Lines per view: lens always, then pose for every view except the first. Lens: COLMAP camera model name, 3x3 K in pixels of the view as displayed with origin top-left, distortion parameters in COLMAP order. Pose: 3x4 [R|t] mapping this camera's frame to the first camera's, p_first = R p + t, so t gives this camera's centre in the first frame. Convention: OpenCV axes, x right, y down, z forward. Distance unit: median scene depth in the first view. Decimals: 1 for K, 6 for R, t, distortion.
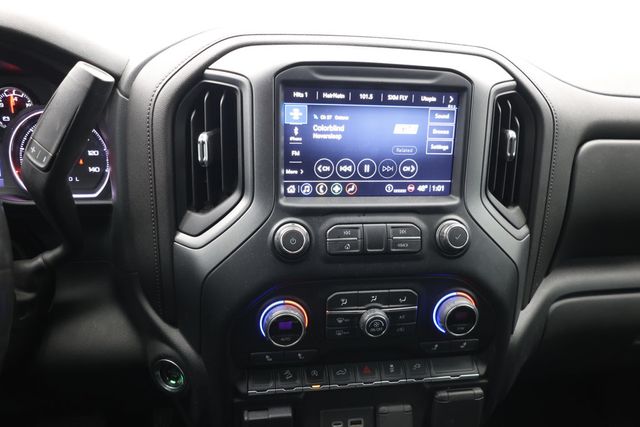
lens RADIAL K [[441.4, 0, 320.0], [0, 441.4, 213.5], [0, 0, 1]] dist [-0.024854, 0.002671]
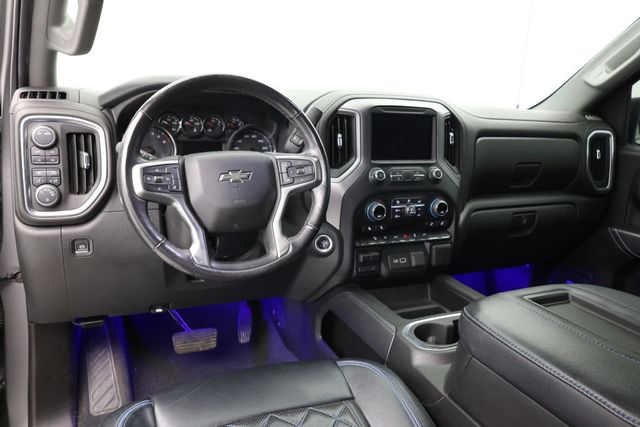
lens RADIAL K [[485.6, 0, 318.6], [0, 485.6, 211.2], [0, 0, 1]] dist [0.005638, 0.002810]
pose [[0.965937, -0.055552, 0.252745, -1.017238], [0.079314, 0.993235, -0.084815, 0.429620], [-0.246324, 0.101972, 0.963808, -1.418927]]
